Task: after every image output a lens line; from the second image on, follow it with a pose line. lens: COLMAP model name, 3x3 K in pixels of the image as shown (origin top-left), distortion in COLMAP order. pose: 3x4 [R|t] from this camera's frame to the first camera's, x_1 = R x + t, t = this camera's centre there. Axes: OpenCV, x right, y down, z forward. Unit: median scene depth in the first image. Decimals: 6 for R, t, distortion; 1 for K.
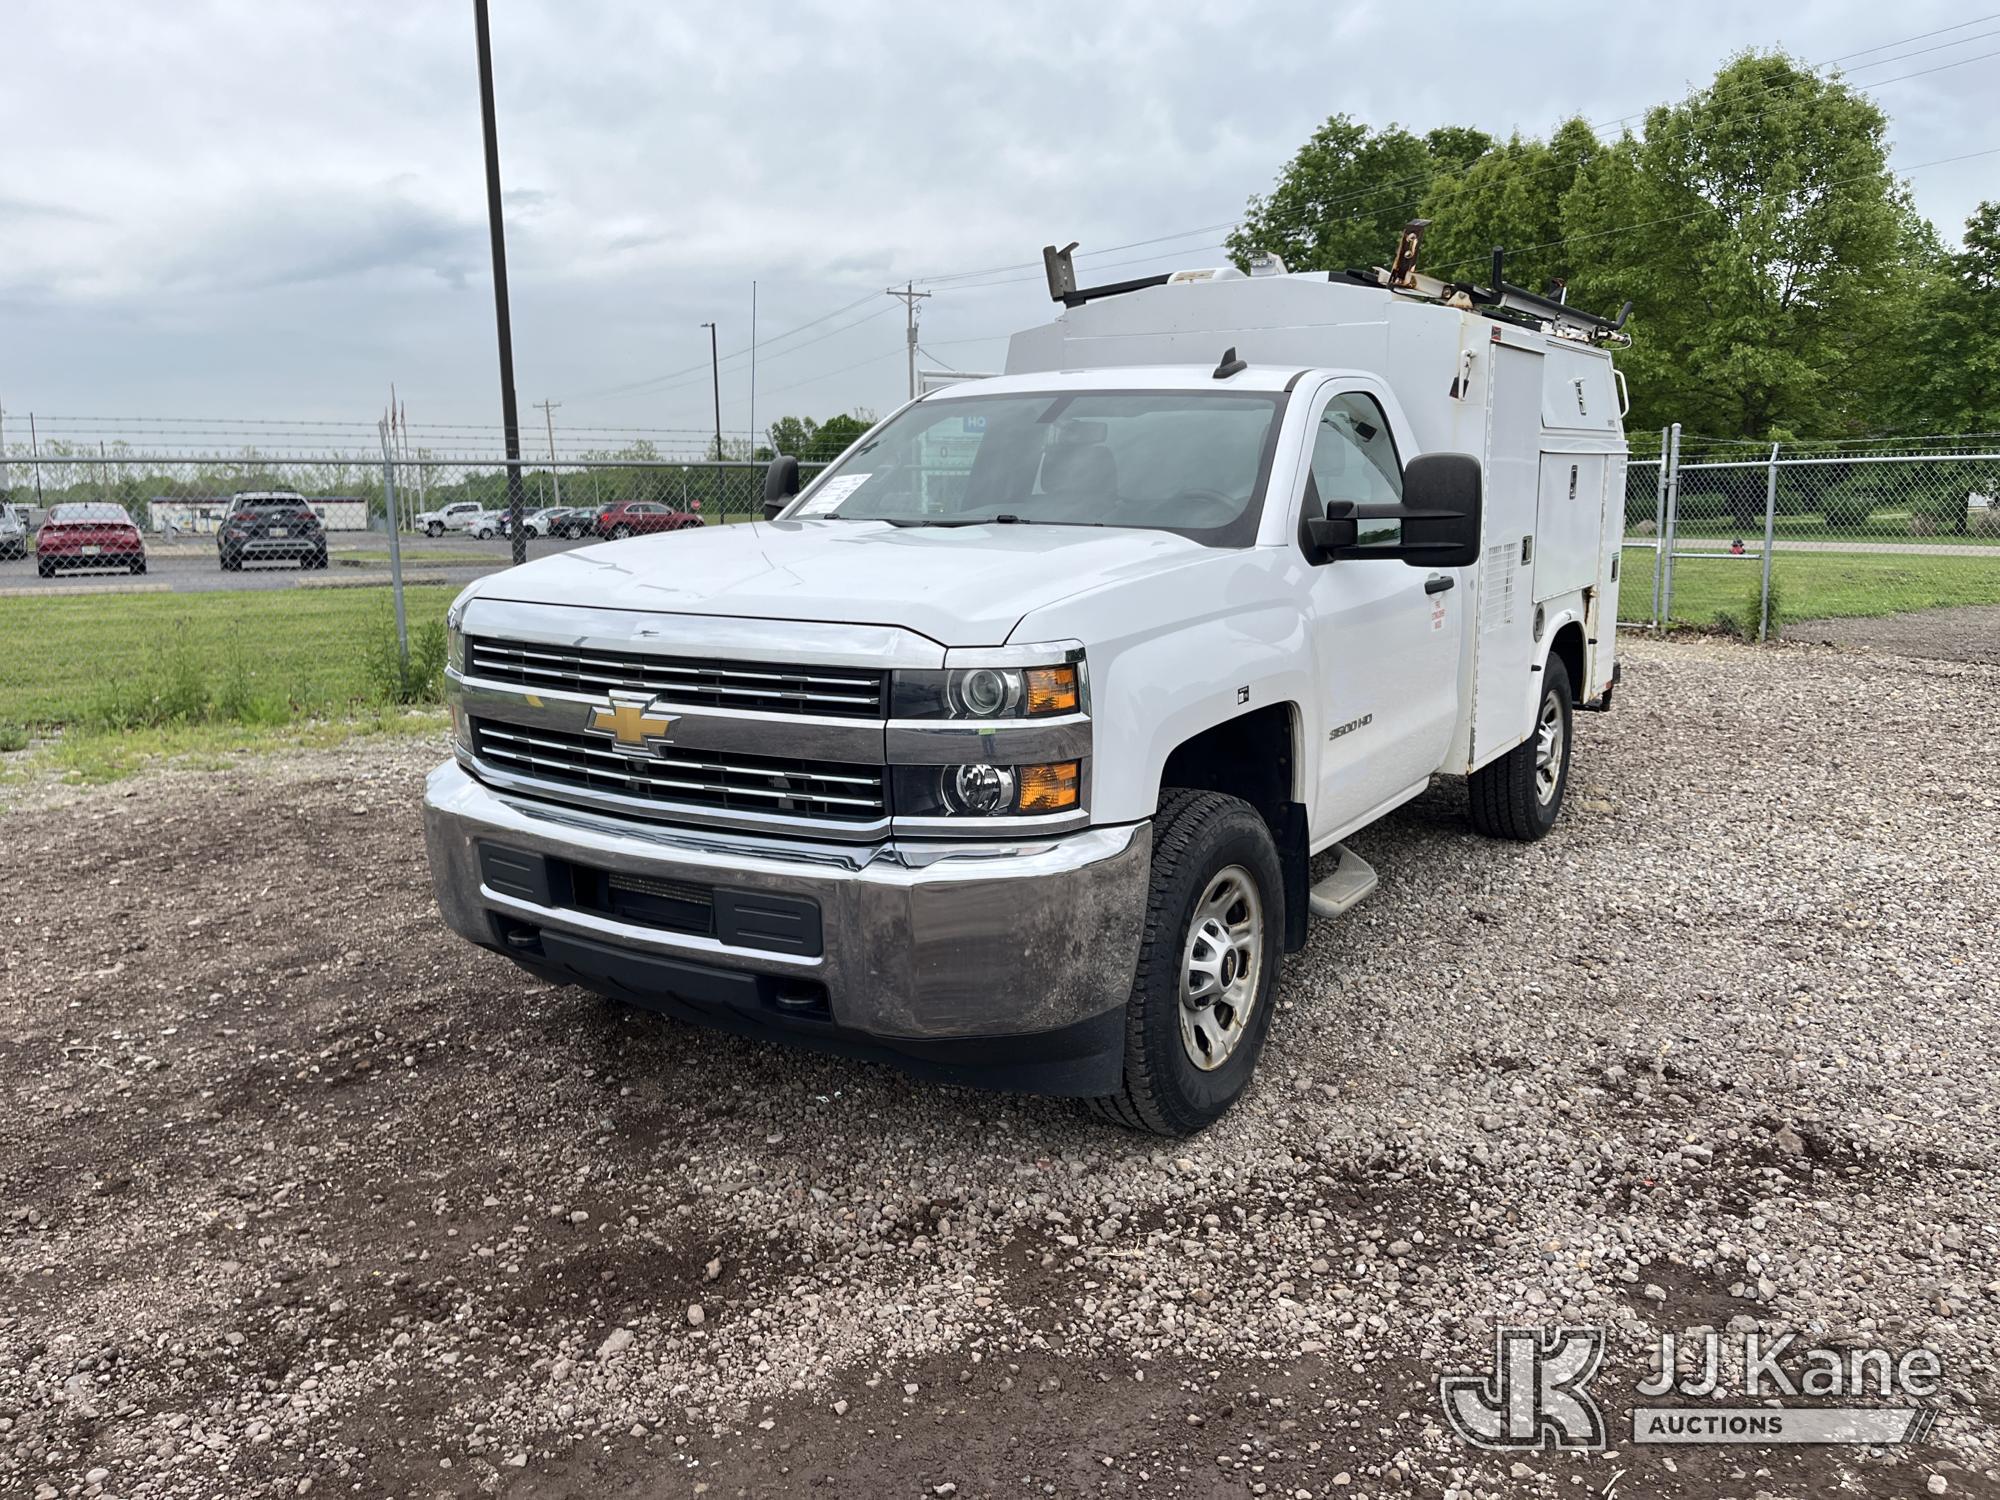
lens RADIAL K [[1747.8, 0, 987.6], [0, 1747.8, 709.4], [0, 0, 1]] dist [0.009394, -0.037723]
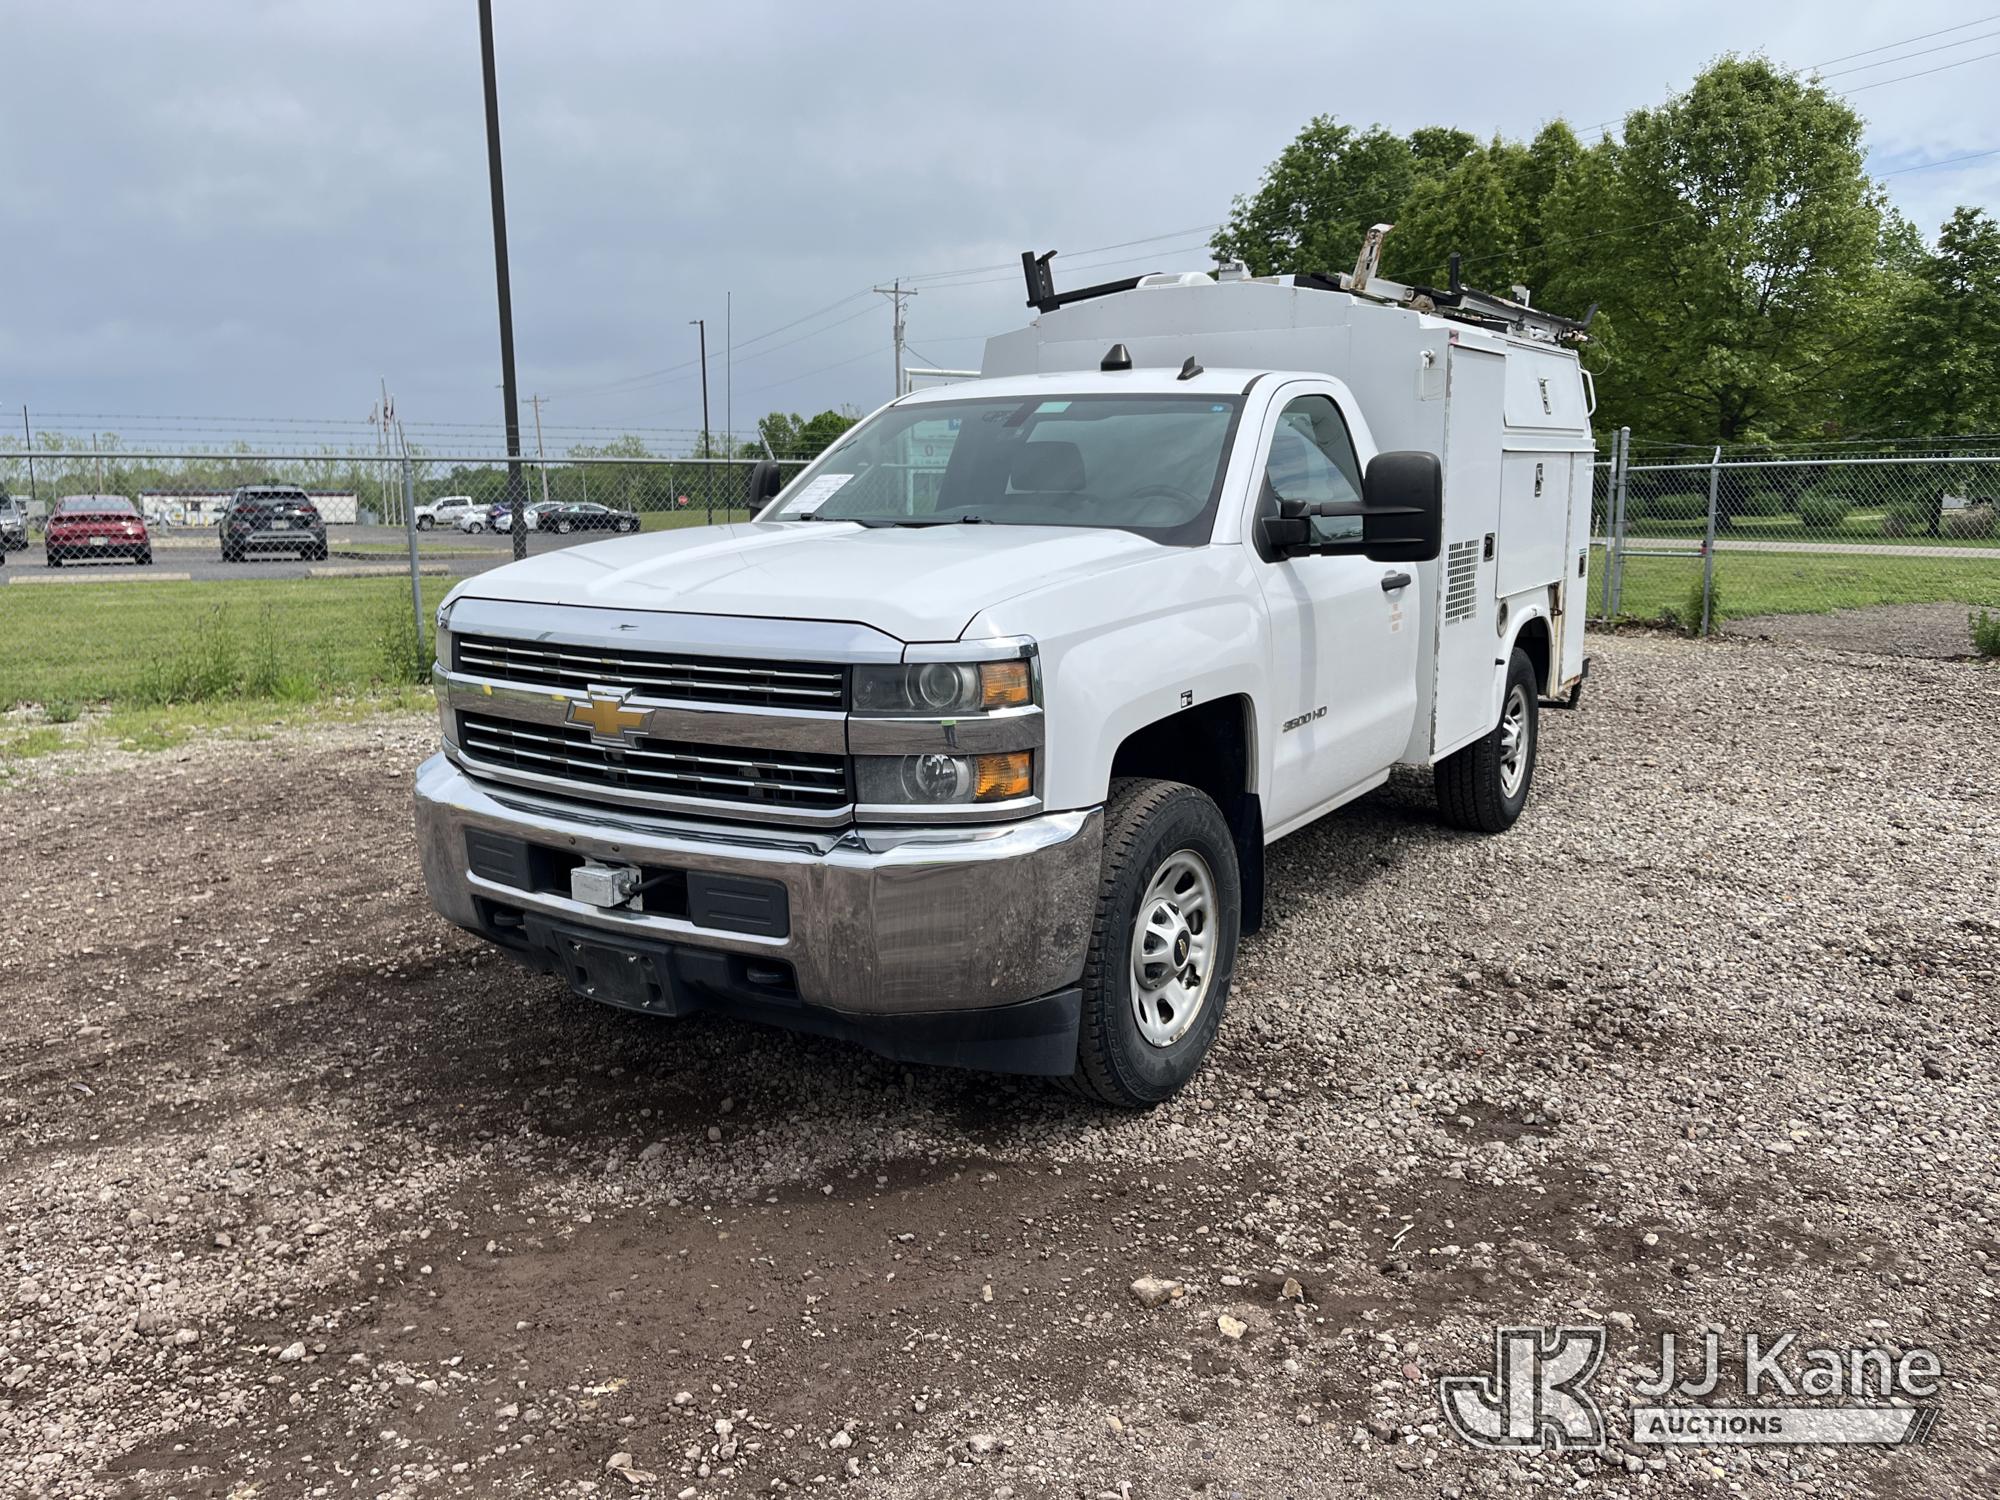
lens RADIAL K [[1747.8, 0, 1003.5], [0, 1747.8, 722.4], [0, 0, 1]] dist [0.009394, -0.037723]
pose [[0.999838, 0.002789, 0.017774, 0.008854], [-0.002950, 0.999955, 0.009033, 0.013820], [-0.017748, -0.009084, 0.999801, -0.118033]]
